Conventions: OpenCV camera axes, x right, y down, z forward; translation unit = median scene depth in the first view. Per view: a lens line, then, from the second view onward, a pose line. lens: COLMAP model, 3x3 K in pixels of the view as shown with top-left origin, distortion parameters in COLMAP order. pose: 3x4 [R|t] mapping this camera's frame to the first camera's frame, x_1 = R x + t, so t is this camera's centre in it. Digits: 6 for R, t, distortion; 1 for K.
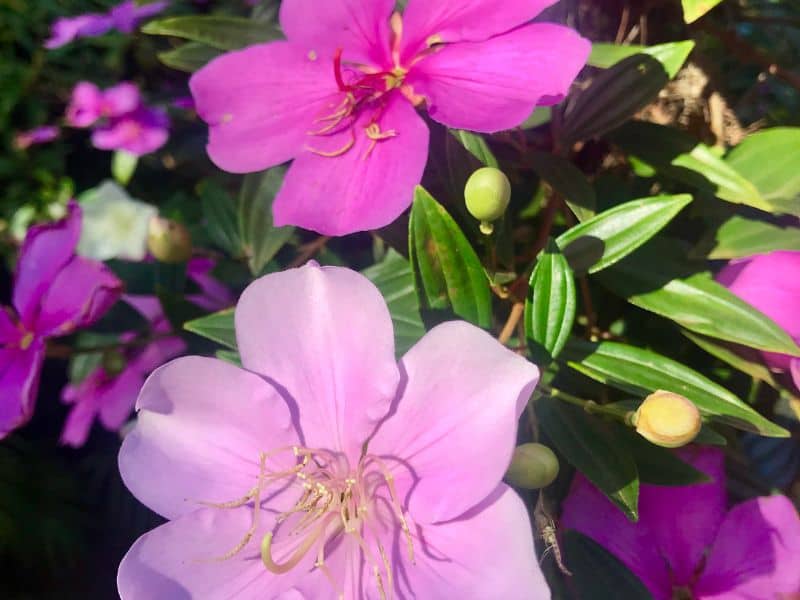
lens RADIAL K [[609.6, 0, 400.0], [0, 609.6, 300.0], [0, 0, 1]] dist [0.075435, -0.133015]
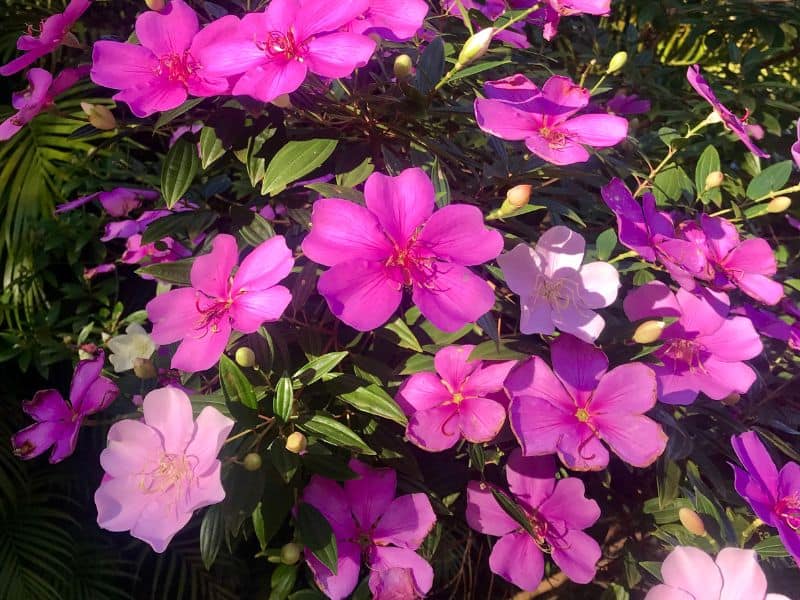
lens RADIAL K [[595.7, 0, 400.0], [0, 595.7, 300.0], [0, 0, 1]] dist [-0.000028, -0.001761]
pose [[0.997578, -0.019712, -0.066698, 0.853833], [0.009747, 0.989155, -0.146551, -0.030568], [0.068863, 0.145546, 0.986952, -1.311517]]
